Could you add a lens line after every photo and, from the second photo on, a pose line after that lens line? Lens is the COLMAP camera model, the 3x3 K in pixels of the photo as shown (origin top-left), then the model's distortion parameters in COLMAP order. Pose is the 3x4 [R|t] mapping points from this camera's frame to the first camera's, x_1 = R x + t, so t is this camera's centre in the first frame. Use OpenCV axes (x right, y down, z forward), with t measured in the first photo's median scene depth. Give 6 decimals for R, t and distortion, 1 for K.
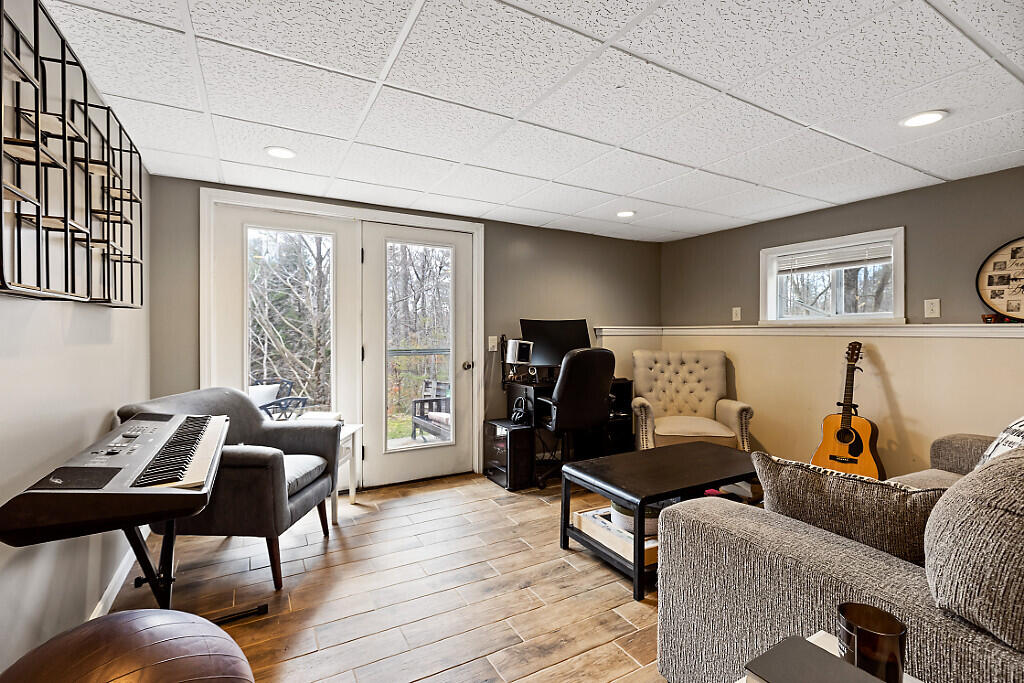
lens RADIAL K [[465.8, 0, 512.6], [0, 465.8, 336.8], [0, 0, 1]] dist [-0.001636, 0.000660]
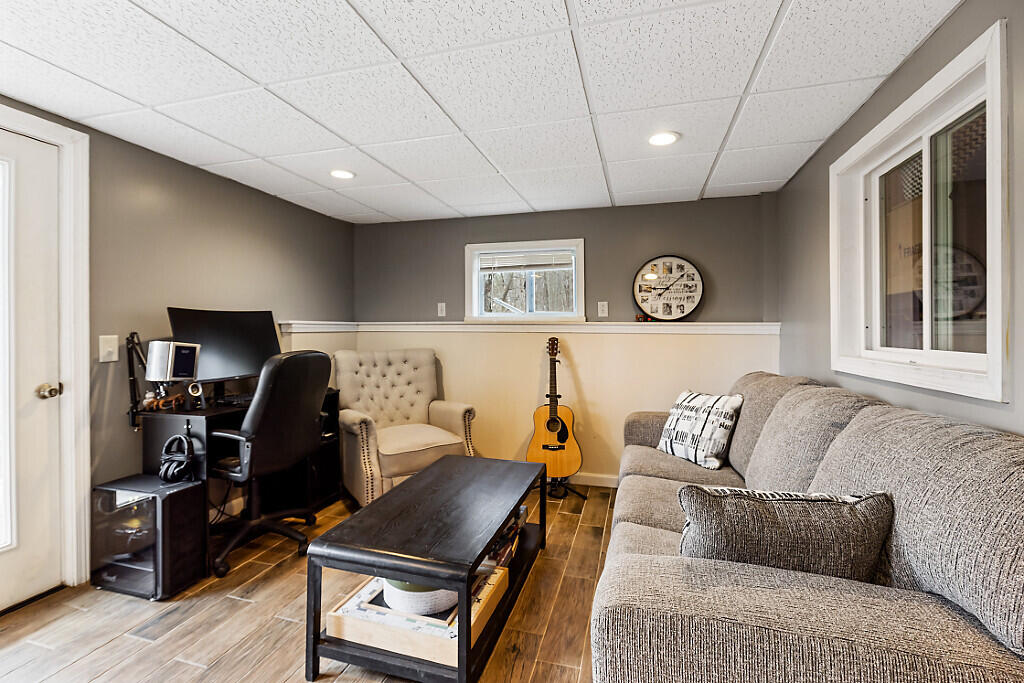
lens RADIAL K [[465.8, 0, 520.6], [0, 465.8, 332.0], [0, 0, 1]] dist [-0.001636, 0.000660]
pose [[0.717854, -0.004036, 0.696182, -0.084088], [0.005029, 0.999987, 0.000611, -0.003242], [-0.696176, 0.003062, 0.717865, 0.257443]]
